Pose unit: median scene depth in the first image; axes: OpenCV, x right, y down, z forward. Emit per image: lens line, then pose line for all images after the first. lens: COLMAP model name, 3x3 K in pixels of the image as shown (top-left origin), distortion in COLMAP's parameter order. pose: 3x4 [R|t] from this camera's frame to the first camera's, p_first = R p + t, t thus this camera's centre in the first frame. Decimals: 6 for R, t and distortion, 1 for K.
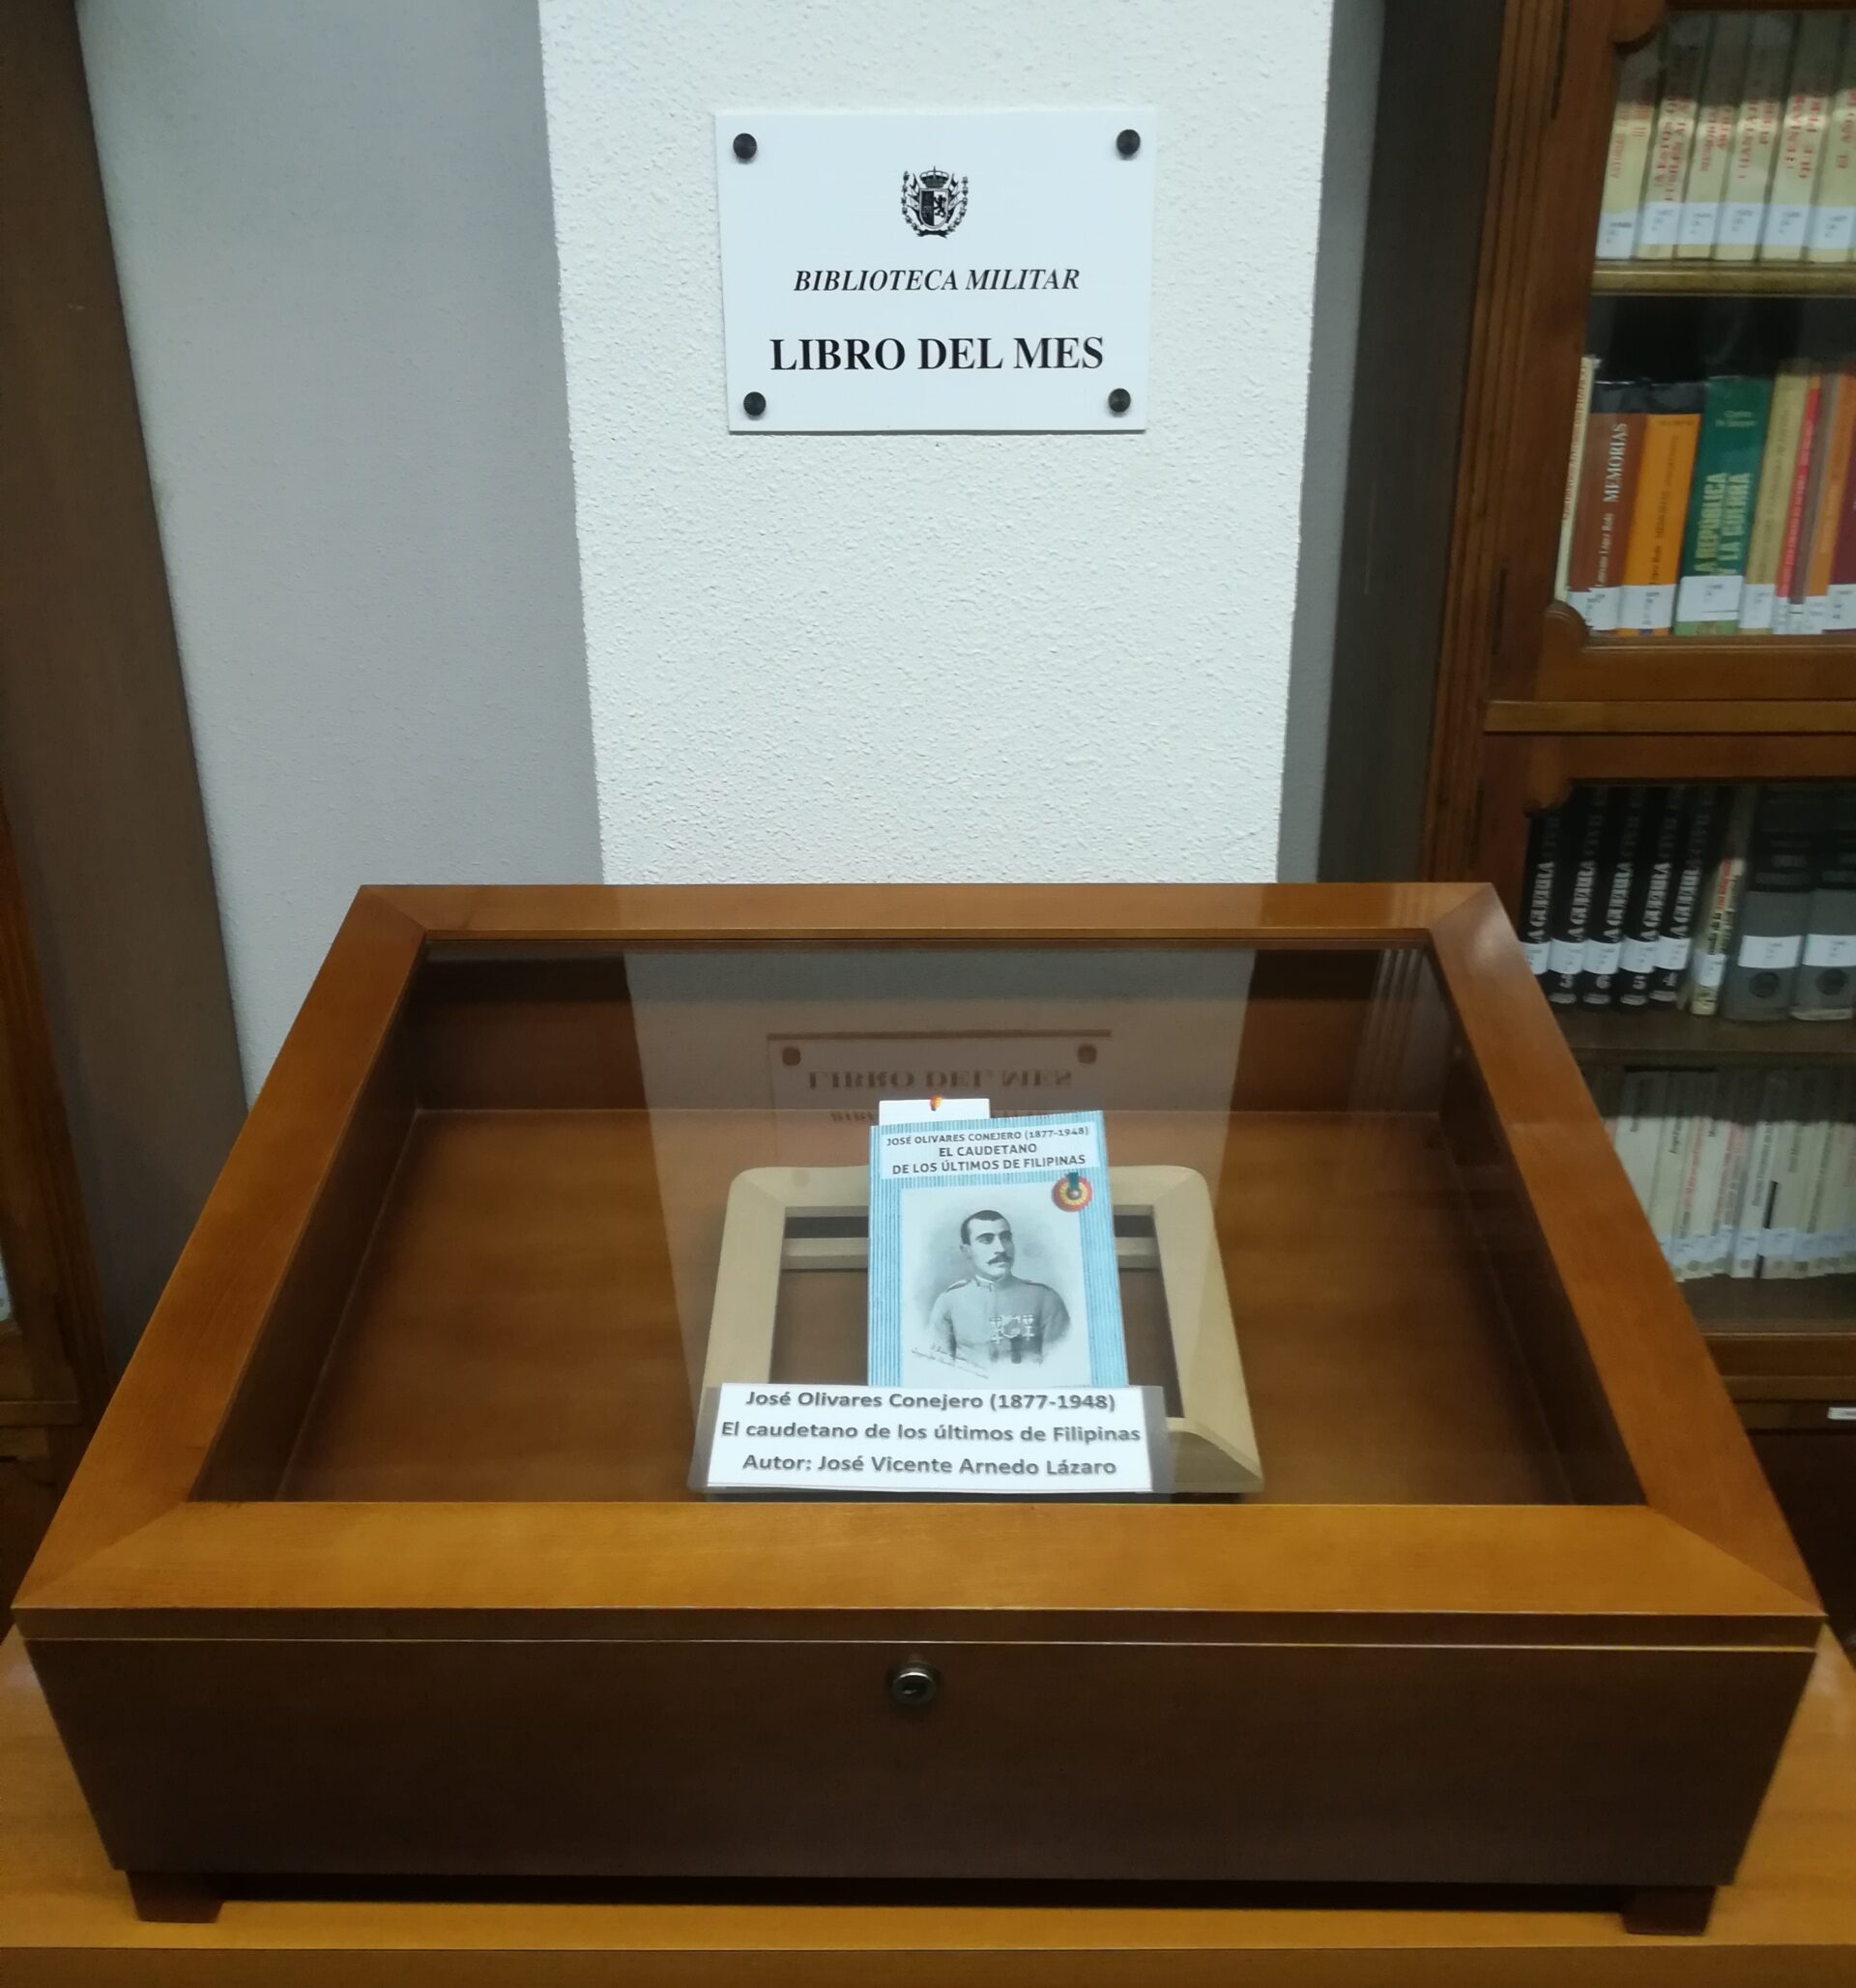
lens RADIAL K [[1877.8, 0, 928.0], [0, 1877.8, 994.0], [0, 0, 1]] dist [-0.001416, -0.001142]
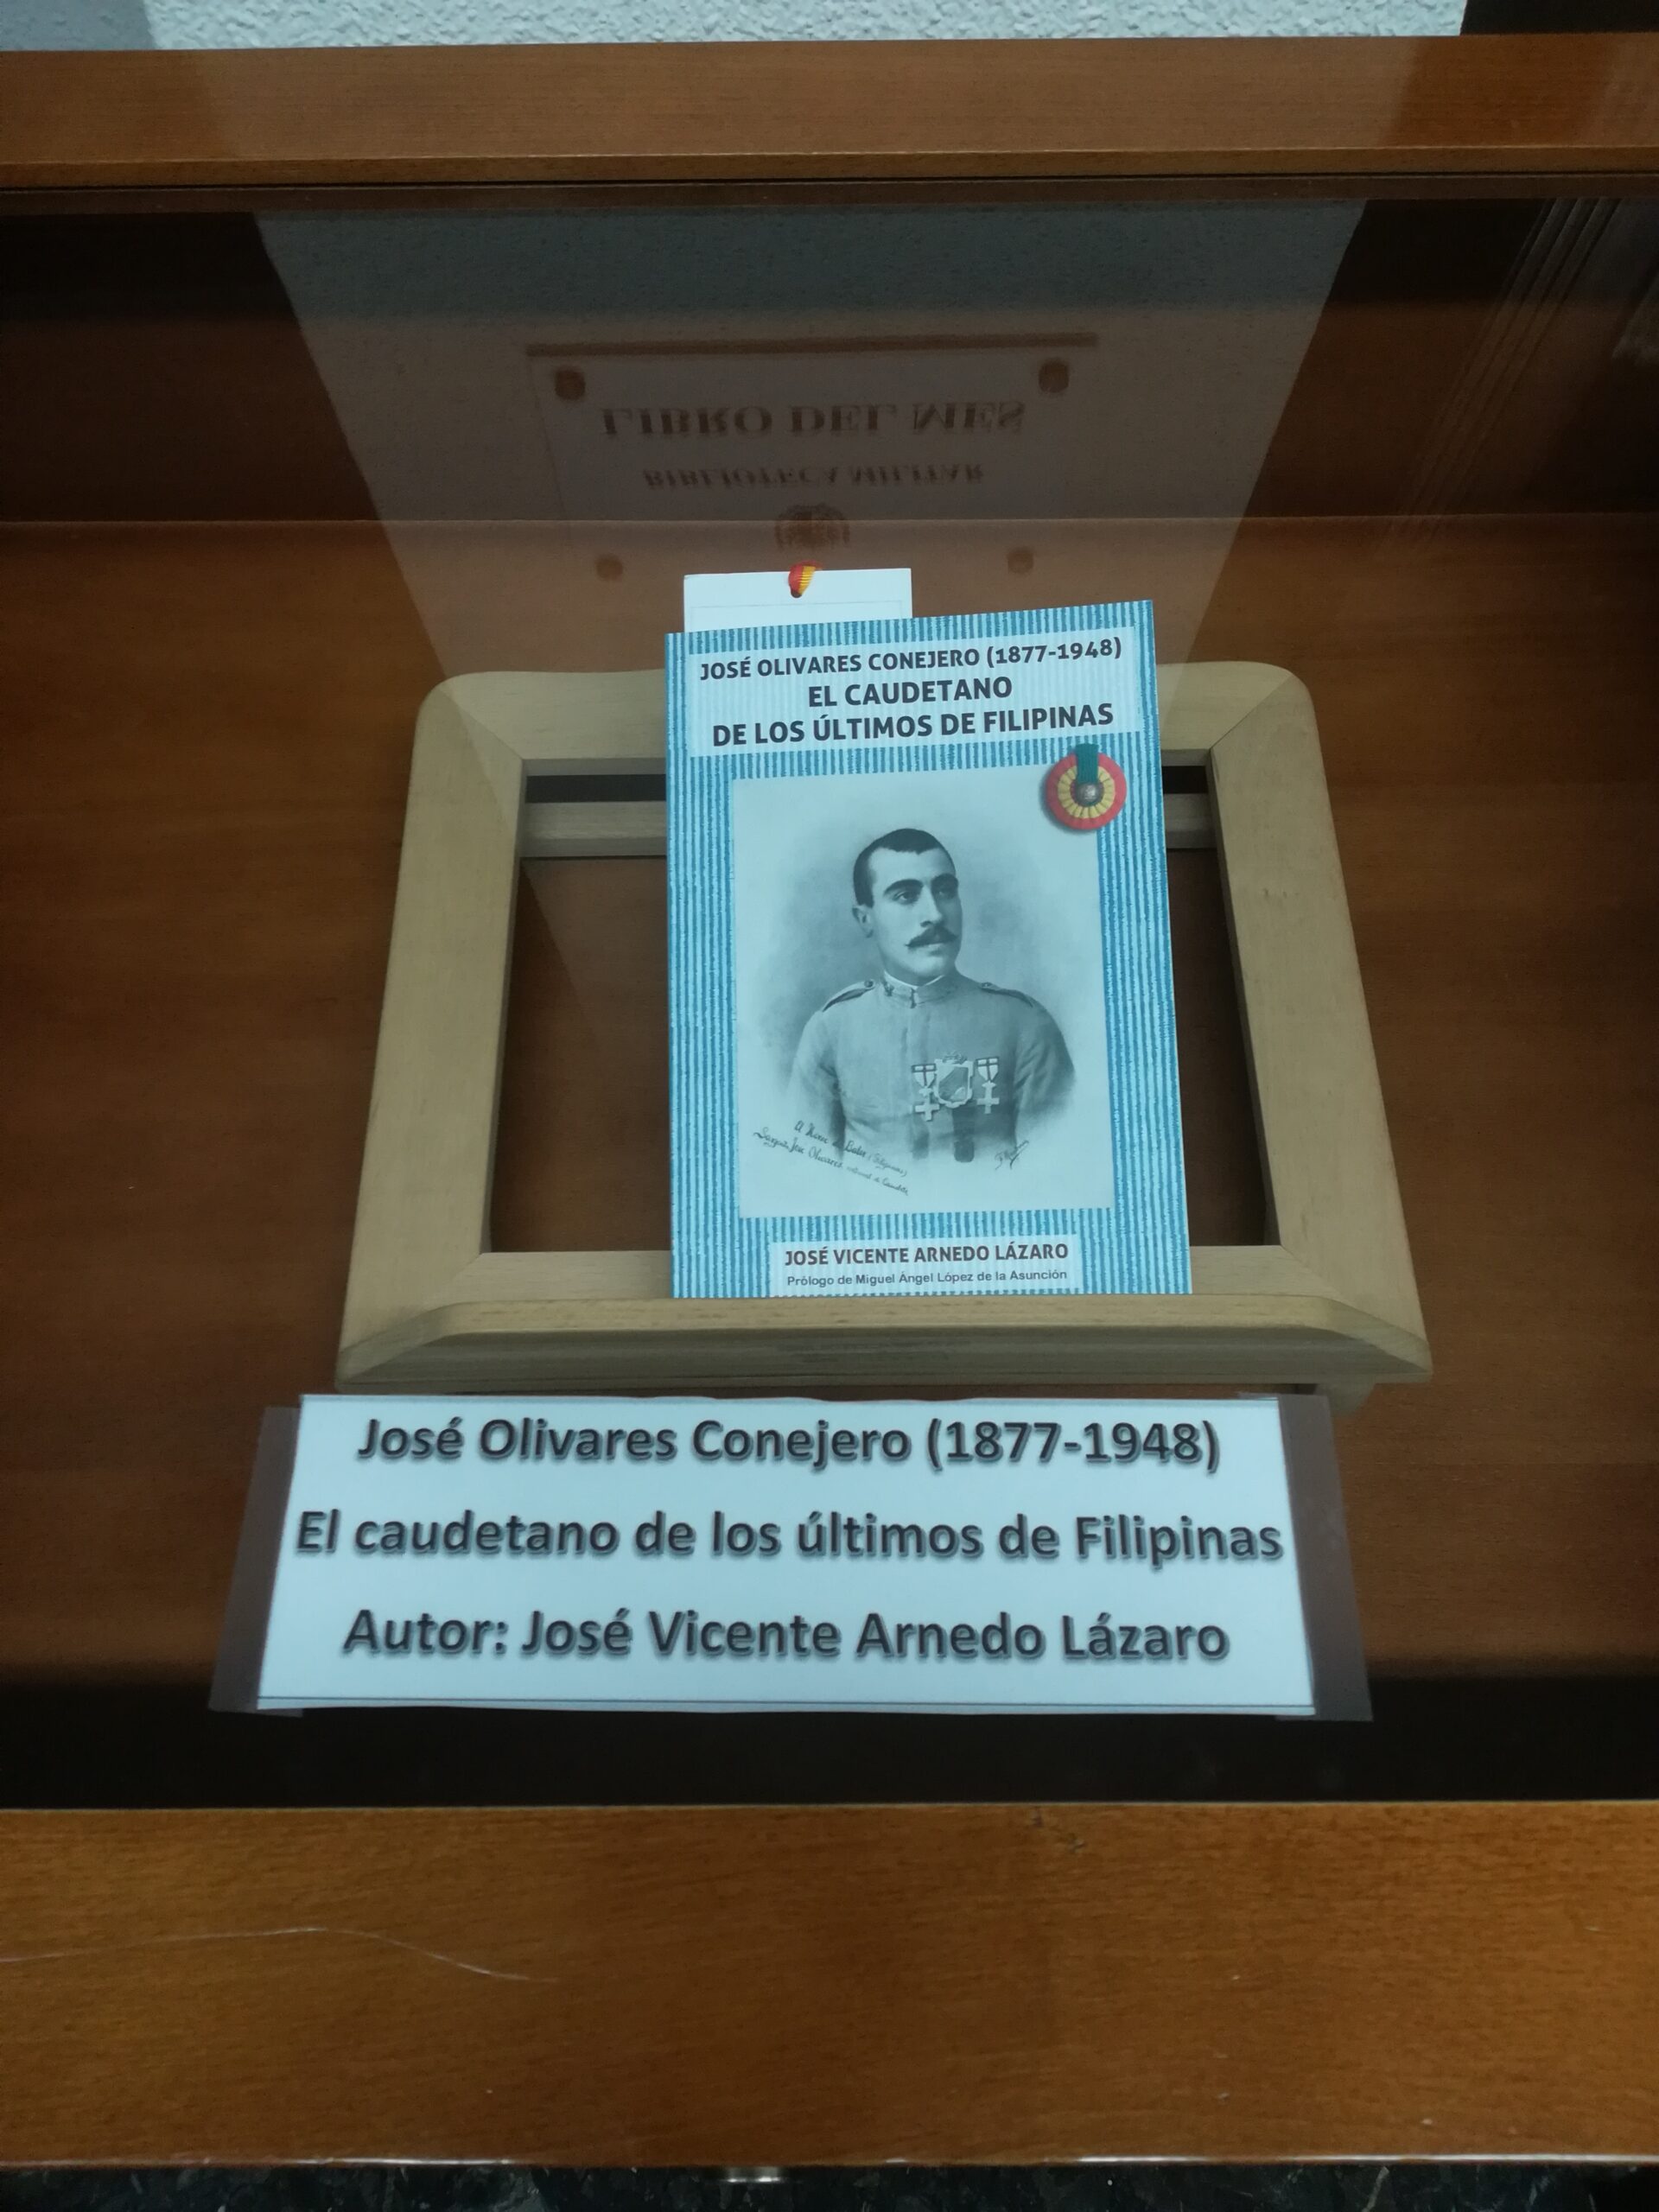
lens RADIAL K [[1685.5, 0, 817.4], [0, 1685.5, 1104.5], [0, 0, 1]] dist [0.084240, -0.118439]
pose [[0.999957, -0.009009, 0.002063, 0.006872], [0.006991, 0.883352, 0.468657, -0.029148], [-0.006045, -0.468623, 0.883378, 0.604543]]
